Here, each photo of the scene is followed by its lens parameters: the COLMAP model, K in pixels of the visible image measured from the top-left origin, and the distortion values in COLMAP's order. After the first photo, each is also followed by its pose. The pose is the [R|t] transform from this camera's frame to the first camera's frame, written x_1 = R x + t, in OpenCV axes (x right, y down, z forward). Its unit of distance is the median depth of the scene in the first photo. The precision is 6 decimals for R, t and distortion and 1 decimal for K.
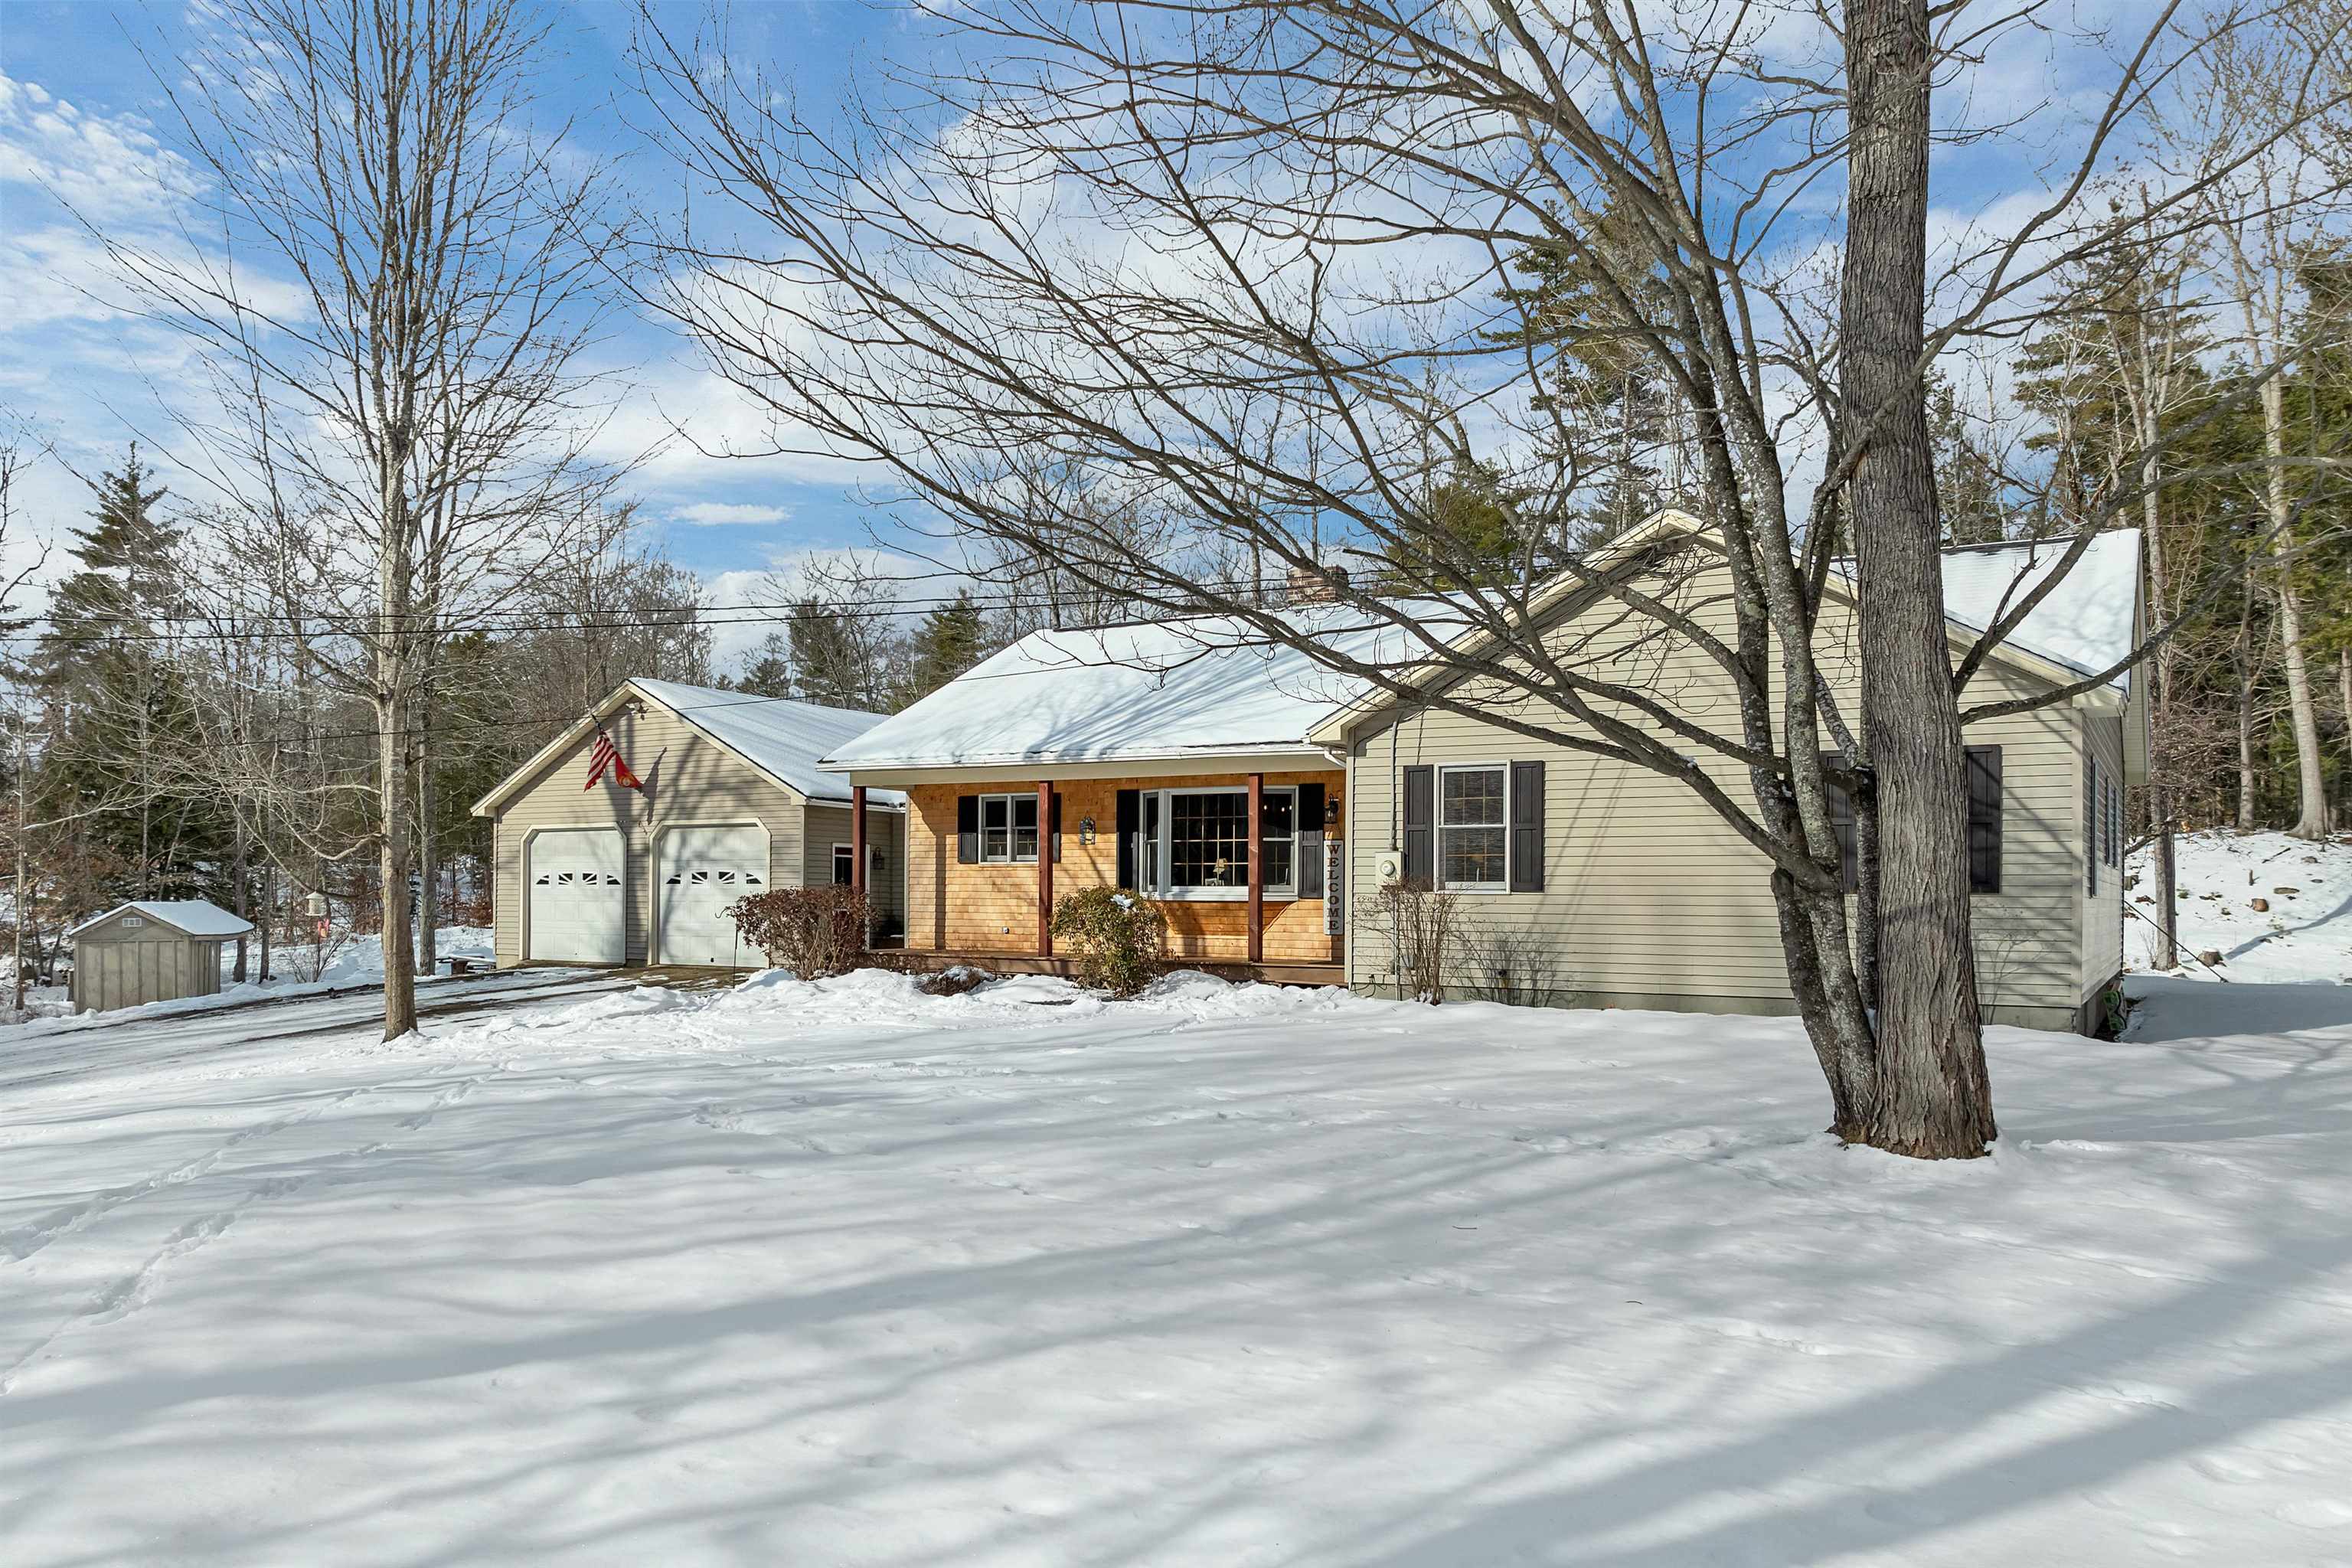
lens RADIAL K [[1668.9, 0, 1195.5], [0, 1668.9, 815.5], [0, 0, 1]] dist [-0.023999, -0.001583]
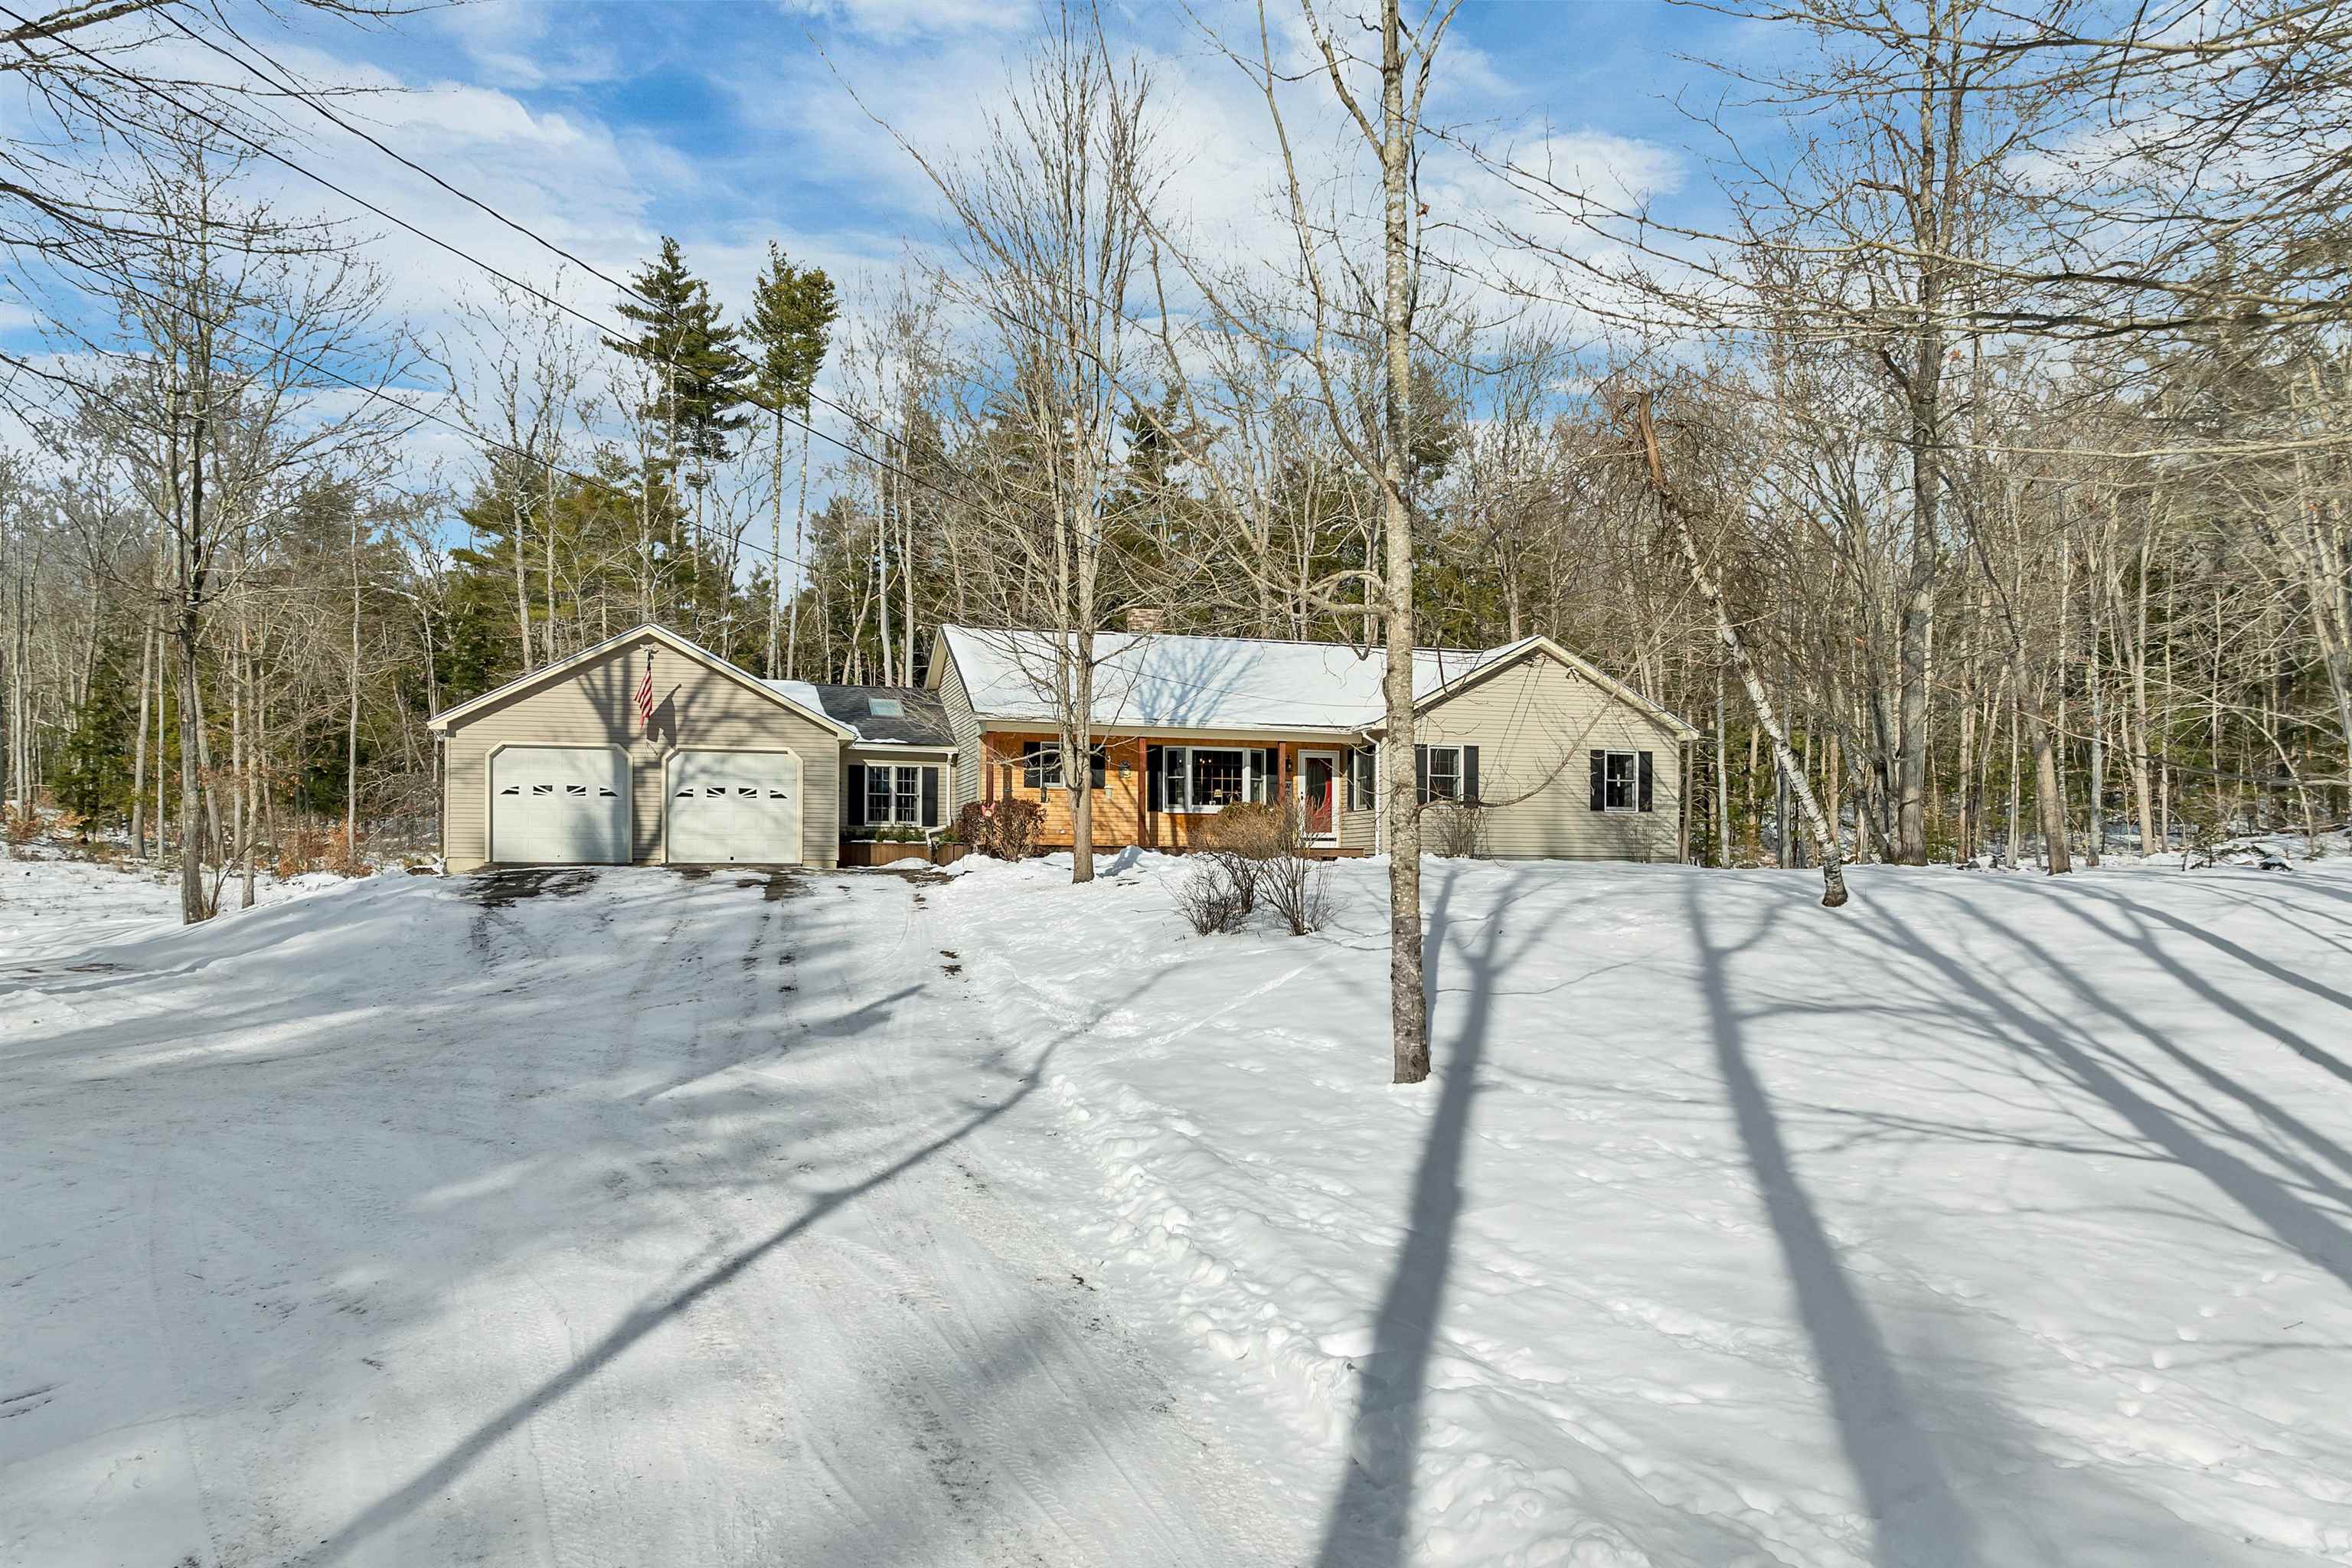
lens RADIAL K [[1668.9, 0, 1195.5], [0, 1668.9, 815.5], [0, 0, 1]] dist [-0.023999, -0.001583]
pose [[0.681828, 0.027768, 0.730985, -1.230558], [-0.037083, 0.999307, -0.003372, 0.058808], [-0.730572, -0.024808, 0.682385, -0.144293]]
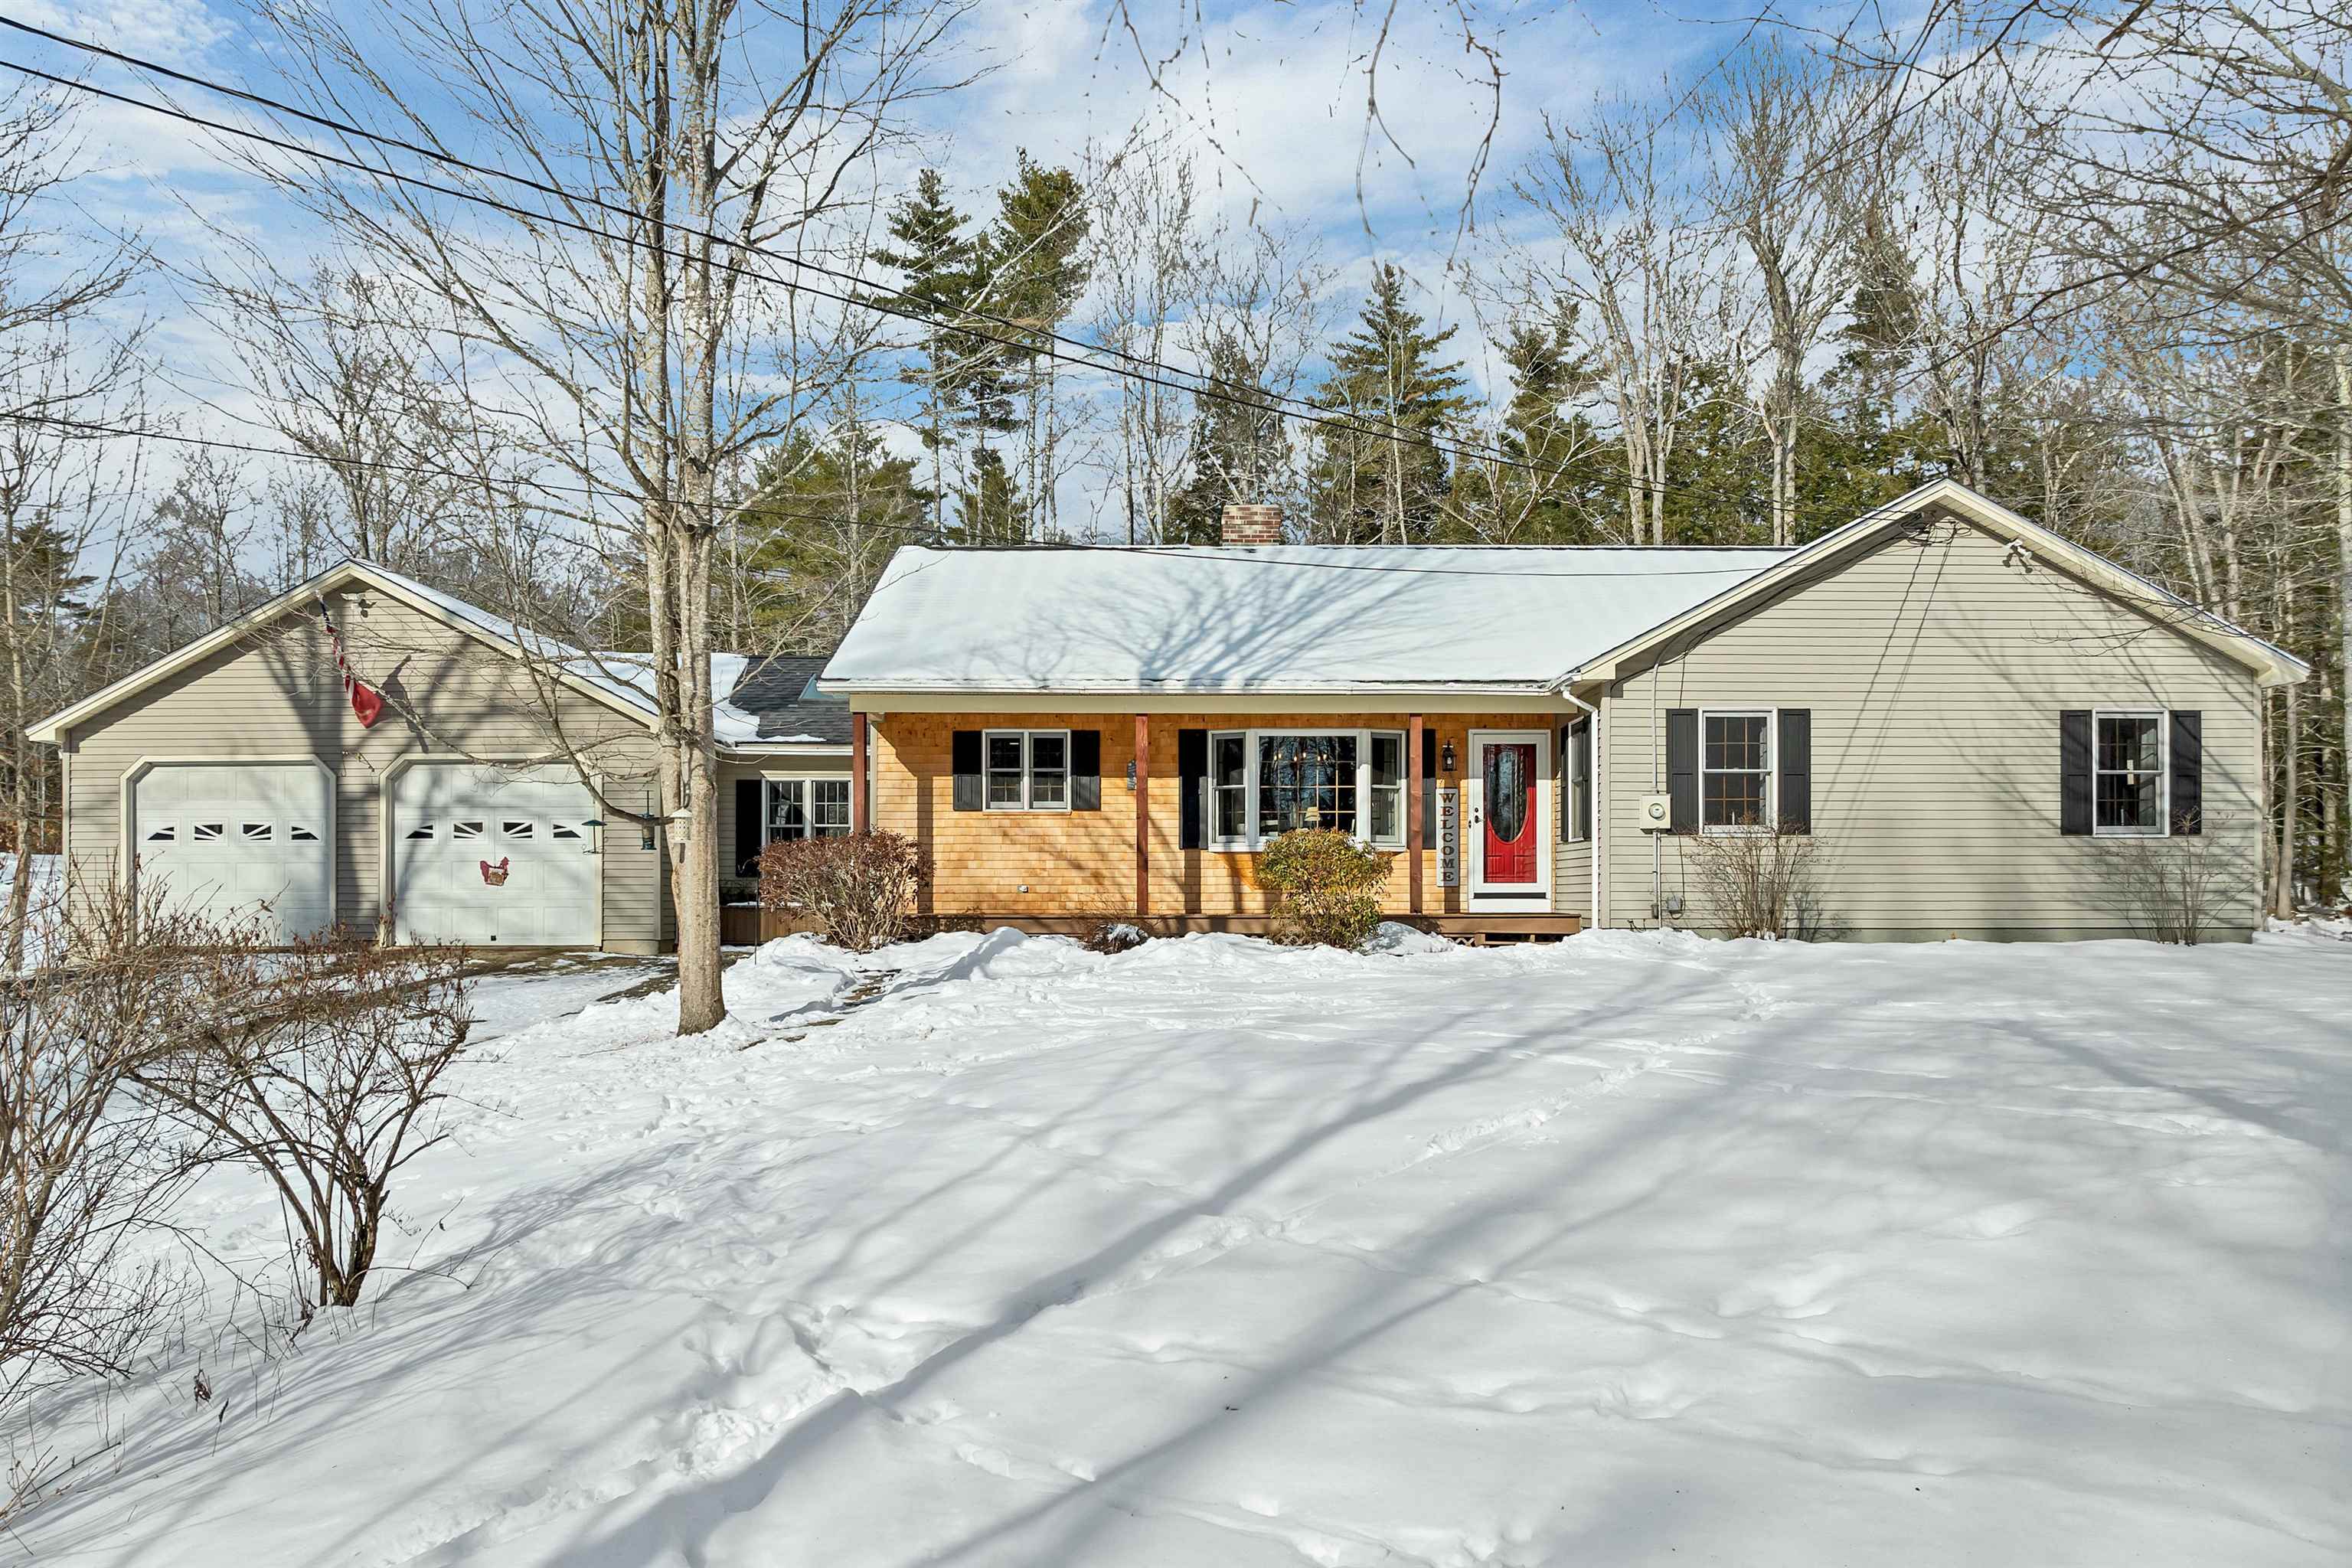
lens RADIAL K [[1712.7, 0, 1200.4], [0, 1712.7, 837.1], [0, 0, 1]] dist [-0.042442, -0.002735]
pose [[0.862156, 0.012933, 0.506478, -0.513047], [-0.019500, 0.999780, 0.007664, 0.036278], [-0.506268, -0.016484, 0.862219, 0.211045]]
